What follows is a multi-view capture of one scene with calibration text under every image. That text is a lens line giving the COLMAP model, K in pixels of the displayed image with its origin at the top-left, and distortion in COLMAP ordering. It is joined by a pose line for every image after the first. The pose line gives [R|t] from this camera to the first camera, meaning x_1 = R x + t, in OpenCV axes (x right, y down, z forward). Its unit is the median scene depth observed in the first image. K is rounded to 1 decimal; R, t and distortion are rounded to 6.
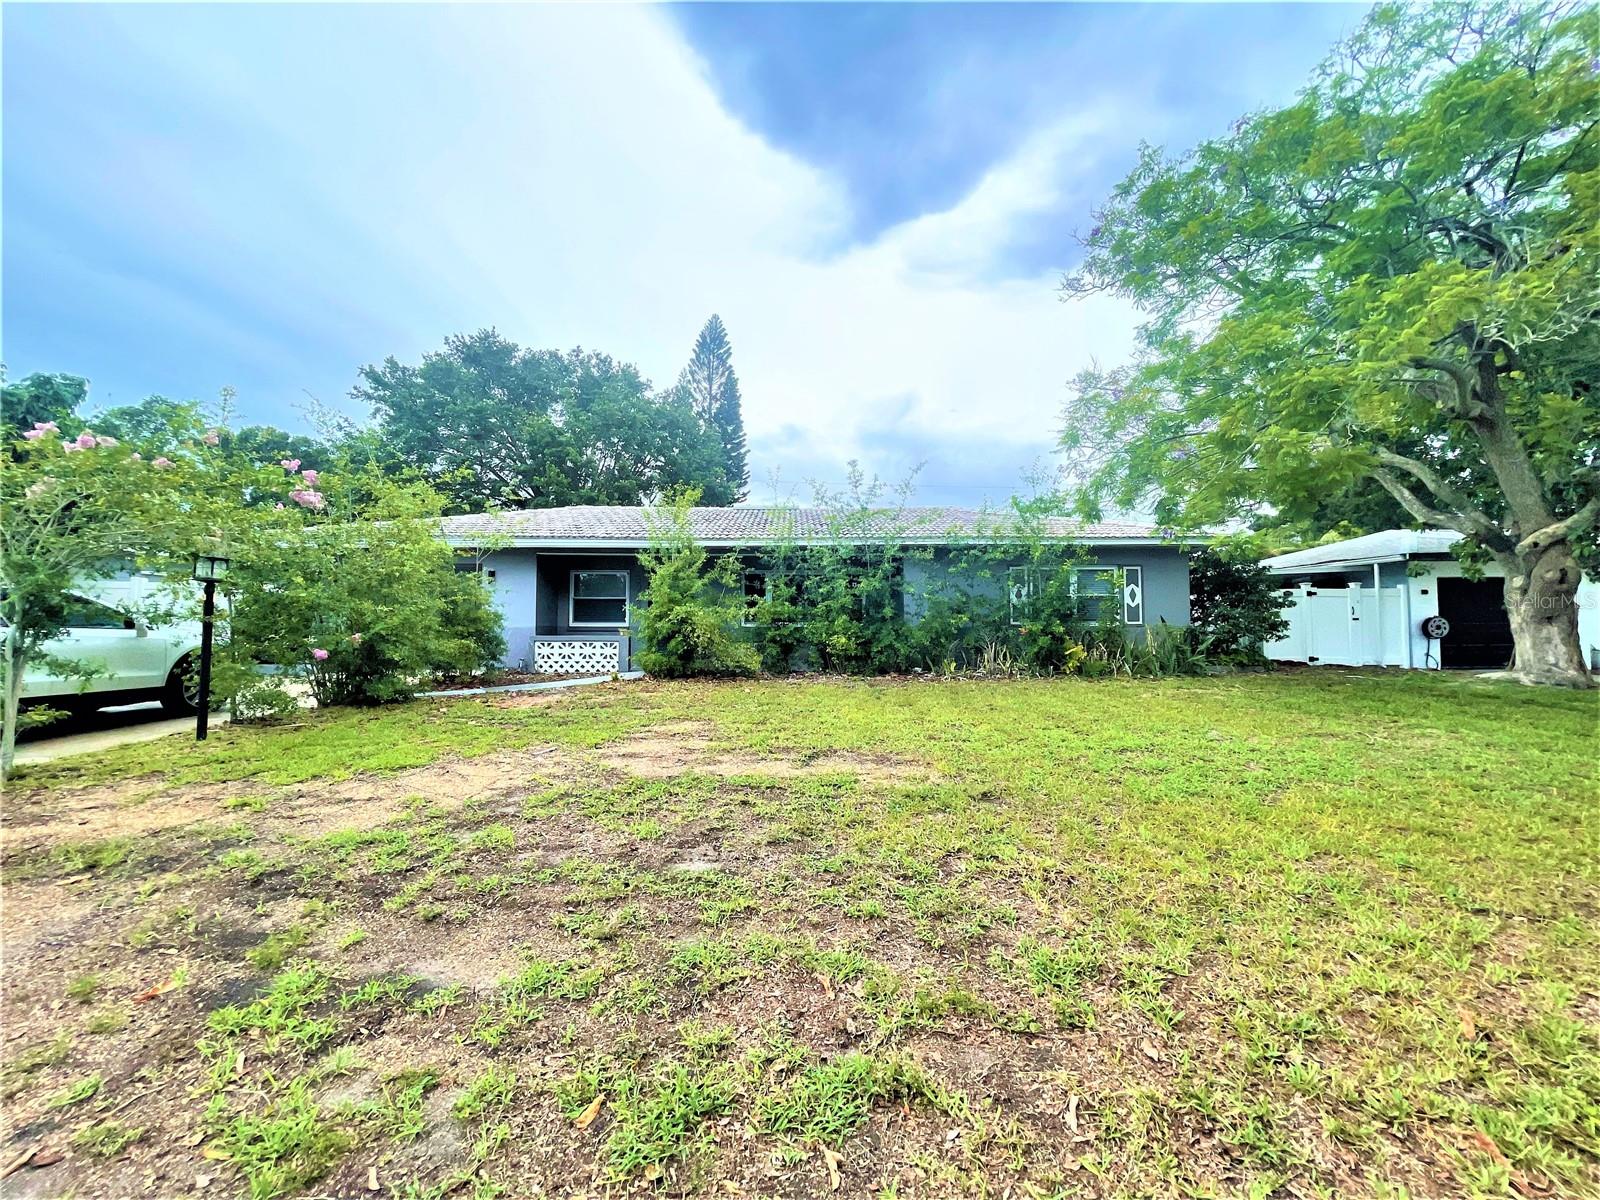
lens RADIAL K [[644.8, 0, 794.4], [0, 644.8, 604.2], [0, 0, 1]] dist [-0.000974, 0.001161]
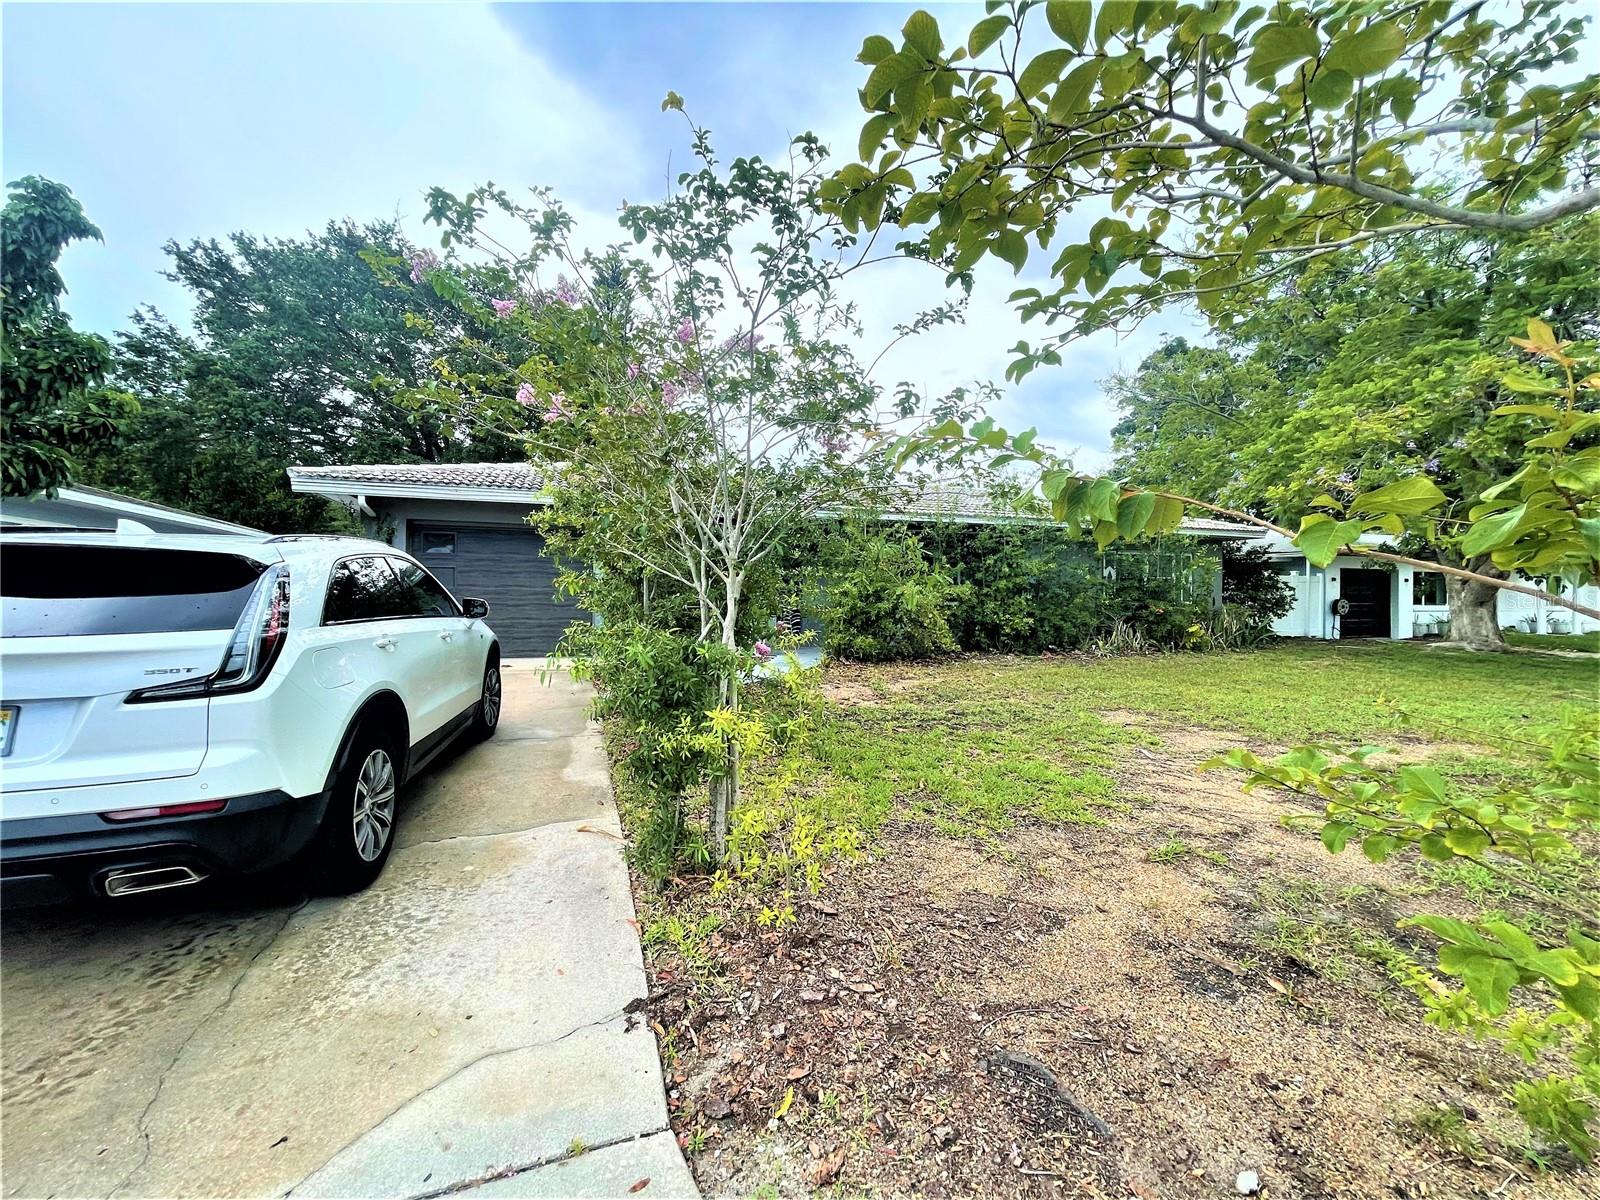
lens RADIAL K [[644.8, 0, 799.2], [0, 644.8, 596.5], [0, 0, 1]] dist [-0.000974, 0.001161]
pose [[0.944141, 0.008243, 0.329438, -0.477027], [-0.018564, 0.999430, 0.028196, -0.001346], [-0.329018, -0.032736, 0.943756, 0.143955]]
